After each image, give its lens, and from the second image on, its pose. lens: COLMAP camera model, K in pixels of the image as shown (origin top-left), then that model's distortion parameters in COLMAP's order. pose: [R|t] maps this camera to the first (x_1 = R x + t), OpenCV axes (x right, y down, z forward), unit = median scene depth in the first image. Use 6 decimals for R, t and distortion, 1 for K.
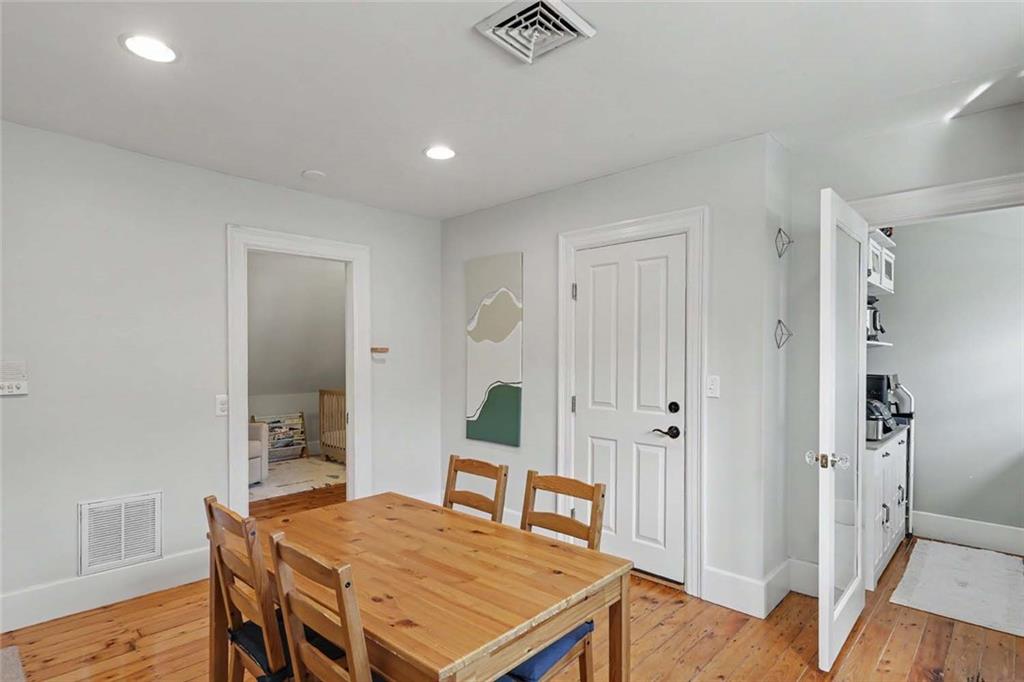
lens RADIAL K [[540.4, 0, 508.1], [0, 540.4, 359.5], [0, 0, 1]] dist [0.000910, 0.000037]
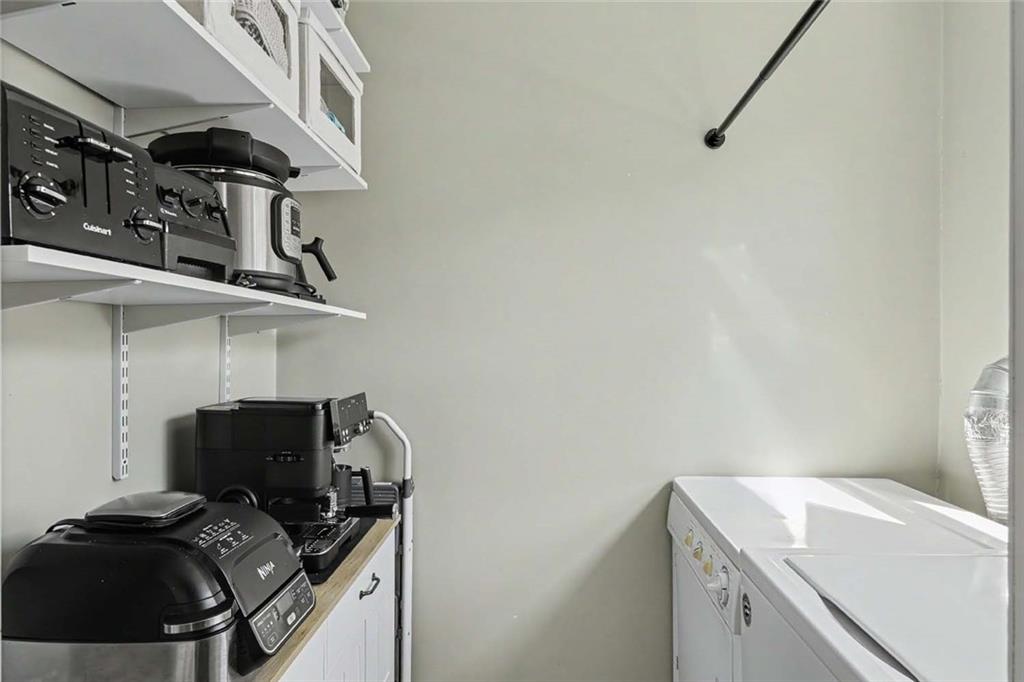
lens RADIAL K [[622.0, 0, 511.5], [0, 622.0, 344.9], [0, 0, 1]] dist [-0.000112, -0.000002]
pose [[0.753454, -0.000821, 0.657500, 0.507178], [0.009683, 0.999905, -0.009848, -0.000198], [-0.657429, 0.013787, 0.753390, 0.603529]]
